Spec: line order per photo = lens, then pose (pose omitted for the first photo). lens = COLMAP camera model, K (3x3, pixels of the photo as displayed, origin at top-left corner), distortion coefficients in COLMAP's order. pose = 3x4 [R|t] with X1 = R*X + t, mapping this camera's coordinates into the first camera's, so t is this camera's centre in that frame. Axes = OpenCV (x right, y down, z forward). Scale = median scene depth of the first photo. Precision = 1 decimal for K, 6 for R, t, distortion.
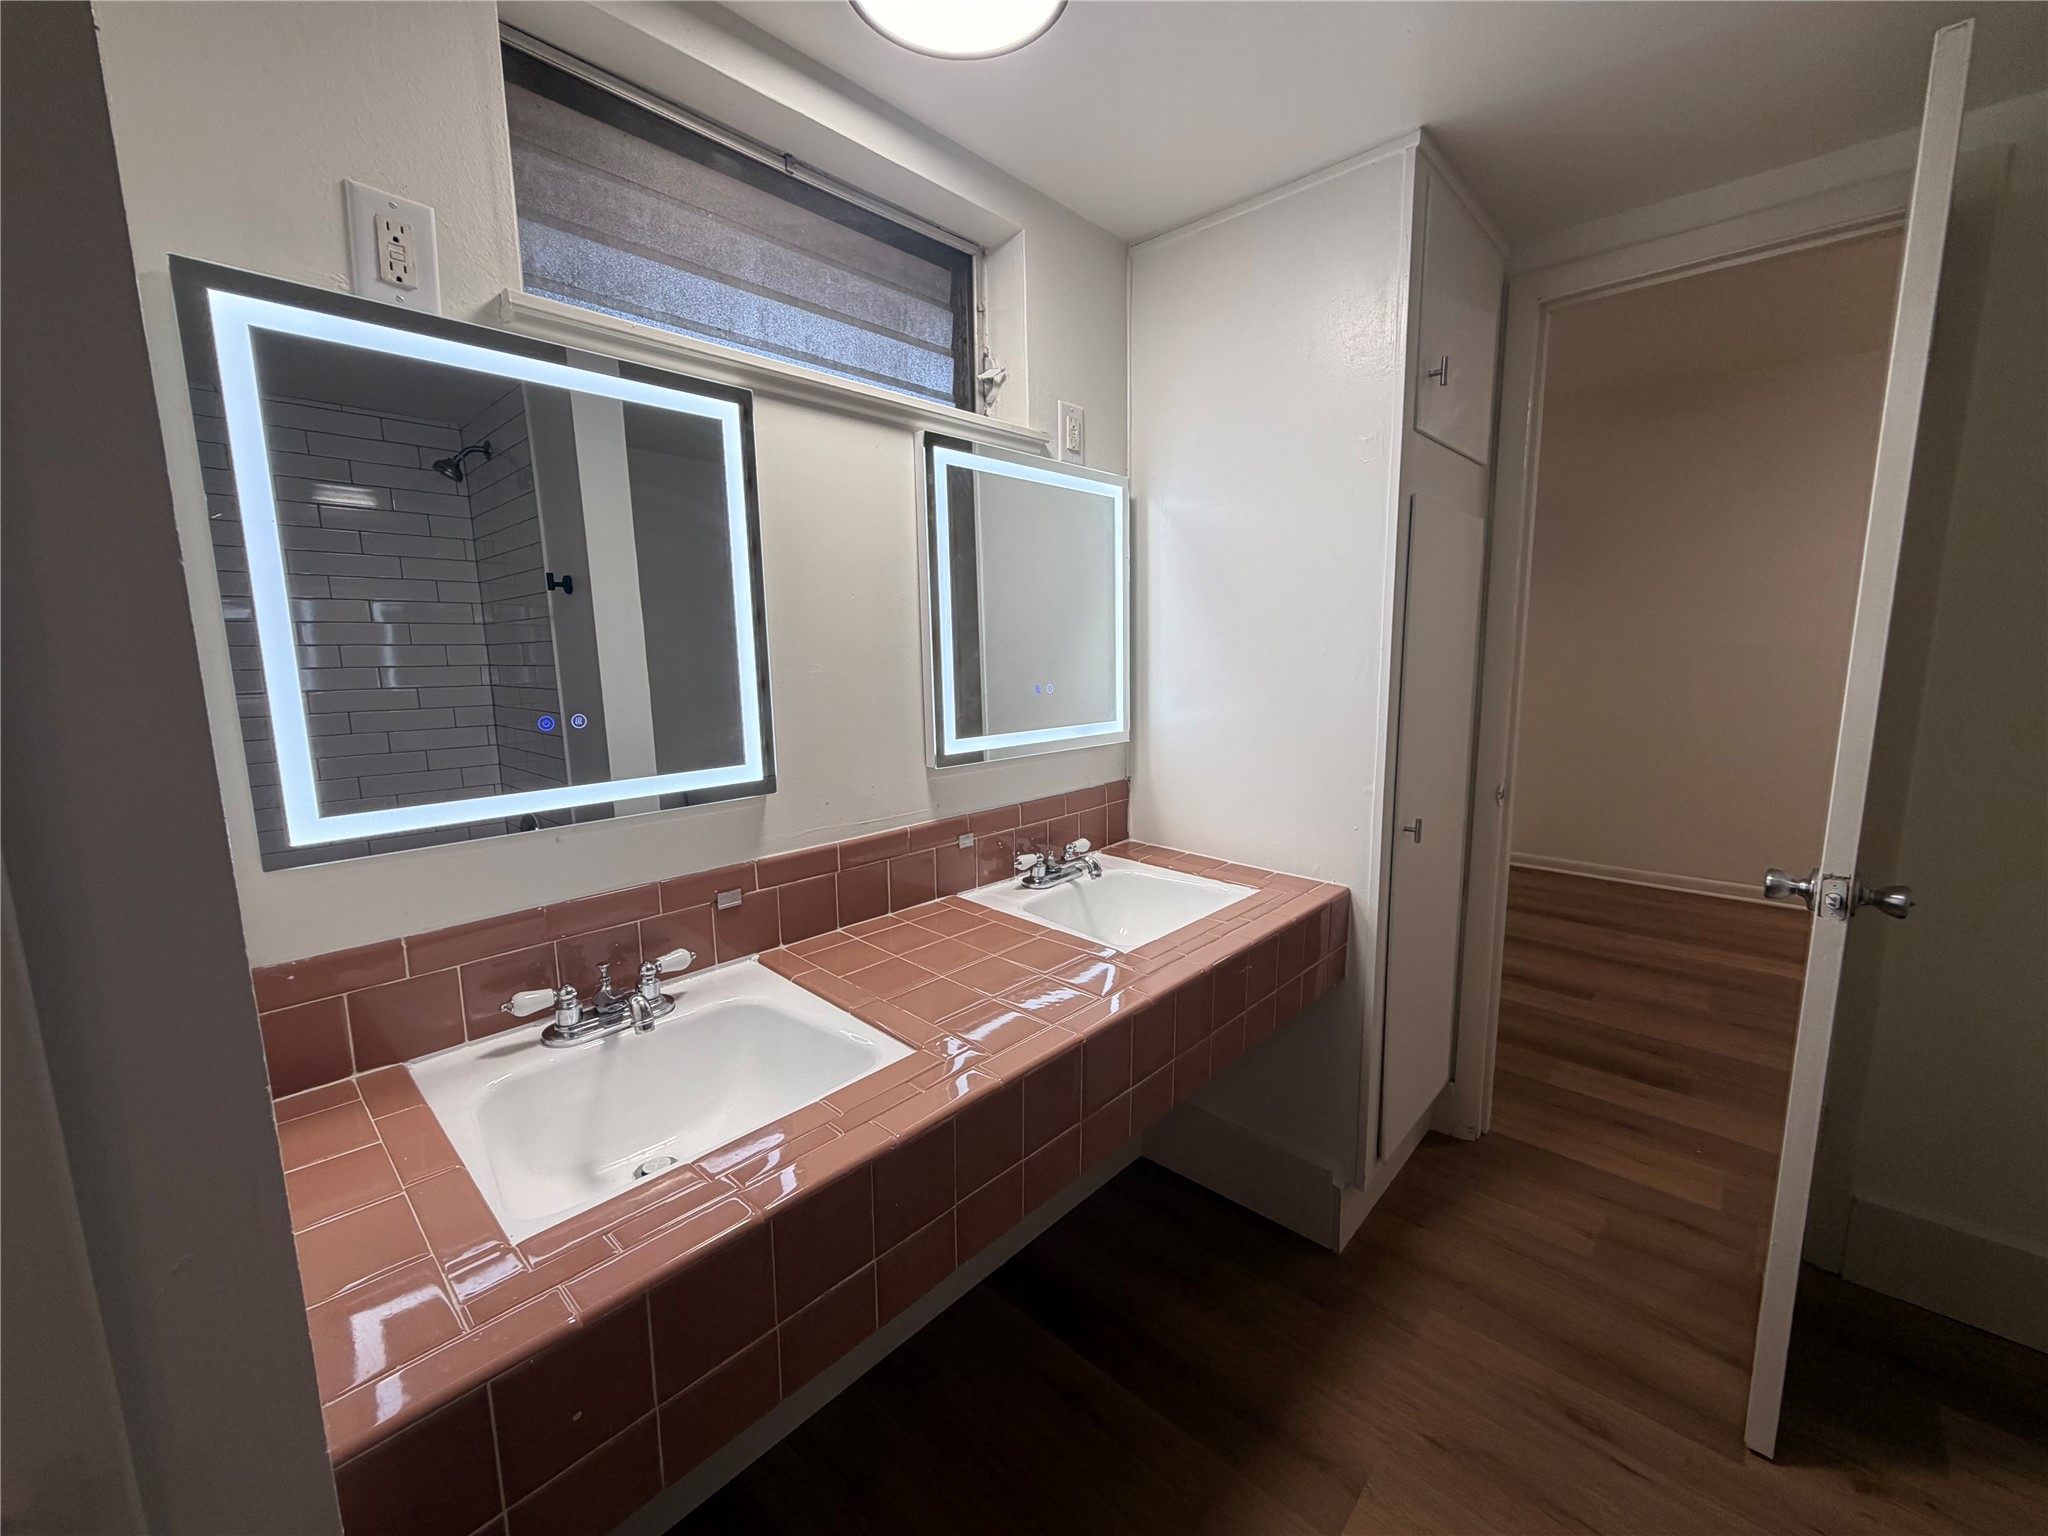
lens RADIAL K [[818.0, 0, 1025.9], [0, 818.0, 764.6], [0, 0, 1]] dist [0.001434, 0.000176]
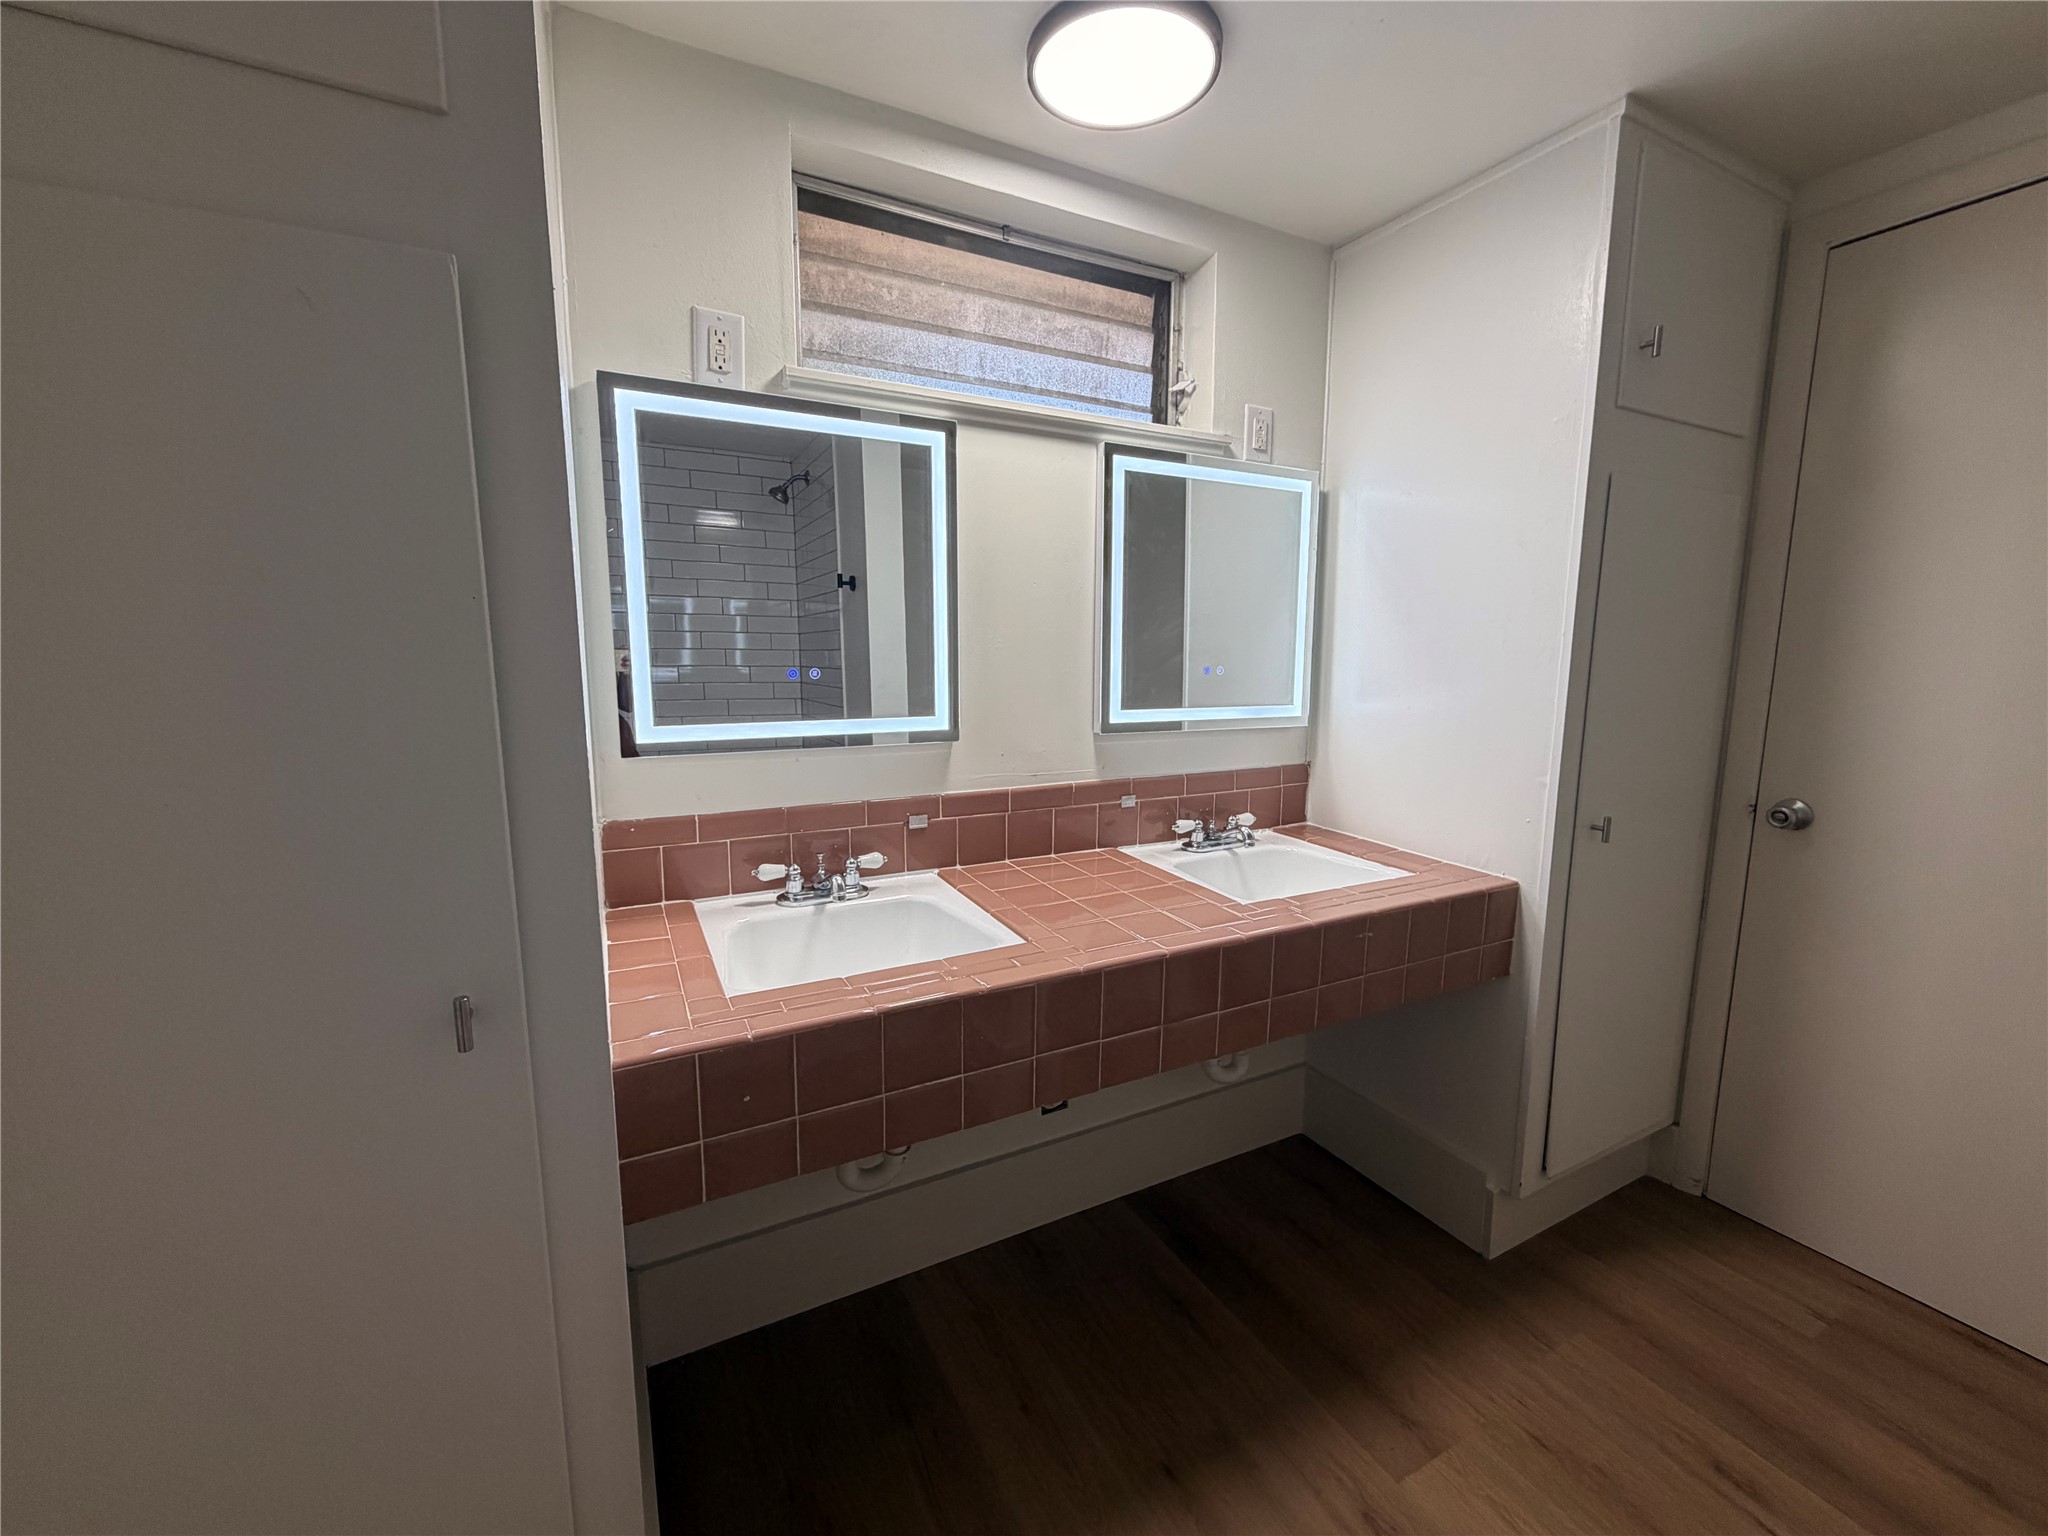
lens RADIAL K [[818.0, 0, 1027.2], [0, 818.0, 761.7], [0, 0, 1]] dist [0.001434, 0.000176]
pose [[0.943436, 0.060797, -0.325933, 0.169439], [-0.063495, 0.997979, 0.002364, 0.047416], [0.325418, 0.018465, 0.945390, -0.122153]]
